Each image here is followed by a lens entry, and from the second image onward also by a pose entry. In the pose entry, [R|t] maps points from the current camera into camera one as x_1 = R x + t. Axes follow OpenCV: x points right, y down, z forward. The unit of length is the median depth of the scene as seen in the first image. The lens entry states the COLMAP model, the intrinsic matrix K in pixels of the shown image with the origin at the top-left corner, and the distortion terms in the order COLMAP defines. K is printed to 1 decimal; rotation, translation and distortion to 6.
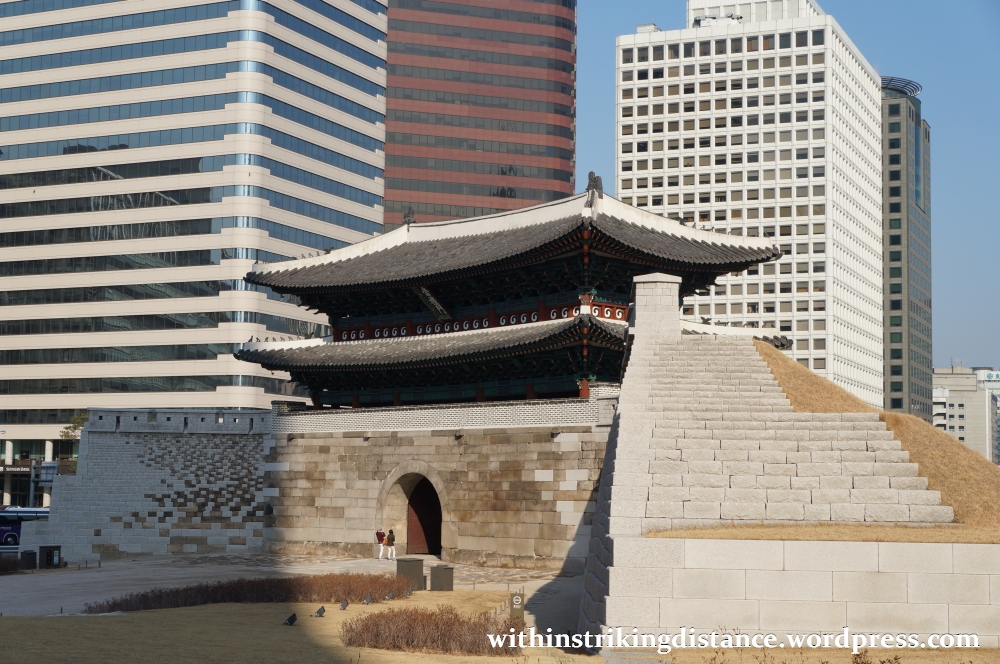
lens RADIAL K [[1658.9, 0, 500.0], [0, 1658.9, 332.0], [0, 0, 1]] dist [0.032235, 0.030786]
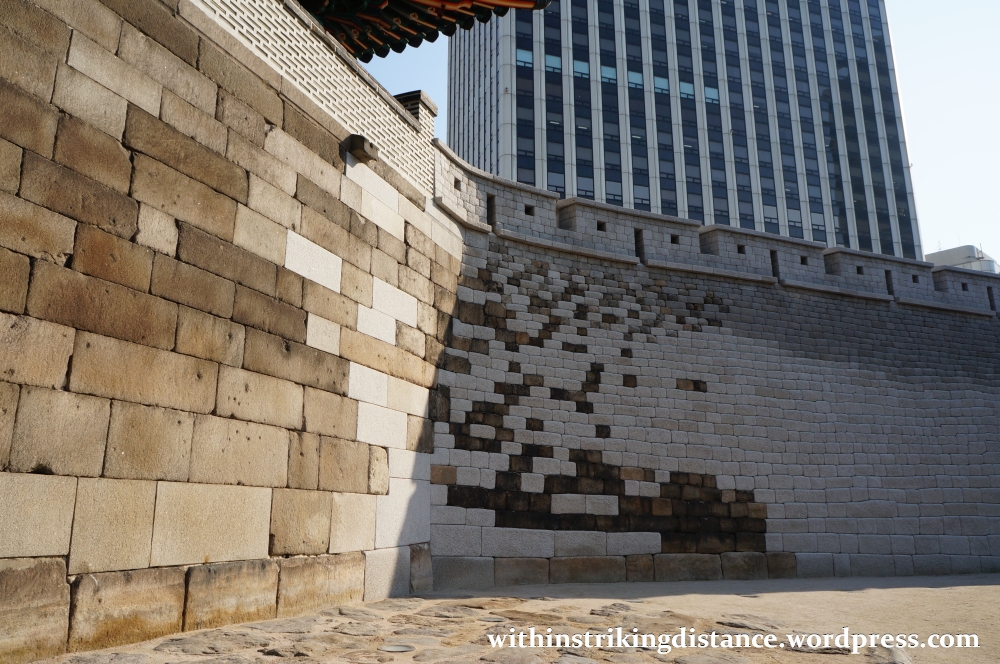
lens RADIAL K [[767.0, 0, 495.3], [0, 767.0, 330.2], [0, 0, 1]] dist [-0.001833, -0.033200]
pose [[-0.450780, 0.205090, 0.868755, -0.099314], [-0.086950, 0.958531, -0.271401, 0.130103], [-0.888390, -0.197881, -0.414254, 1.019977]]
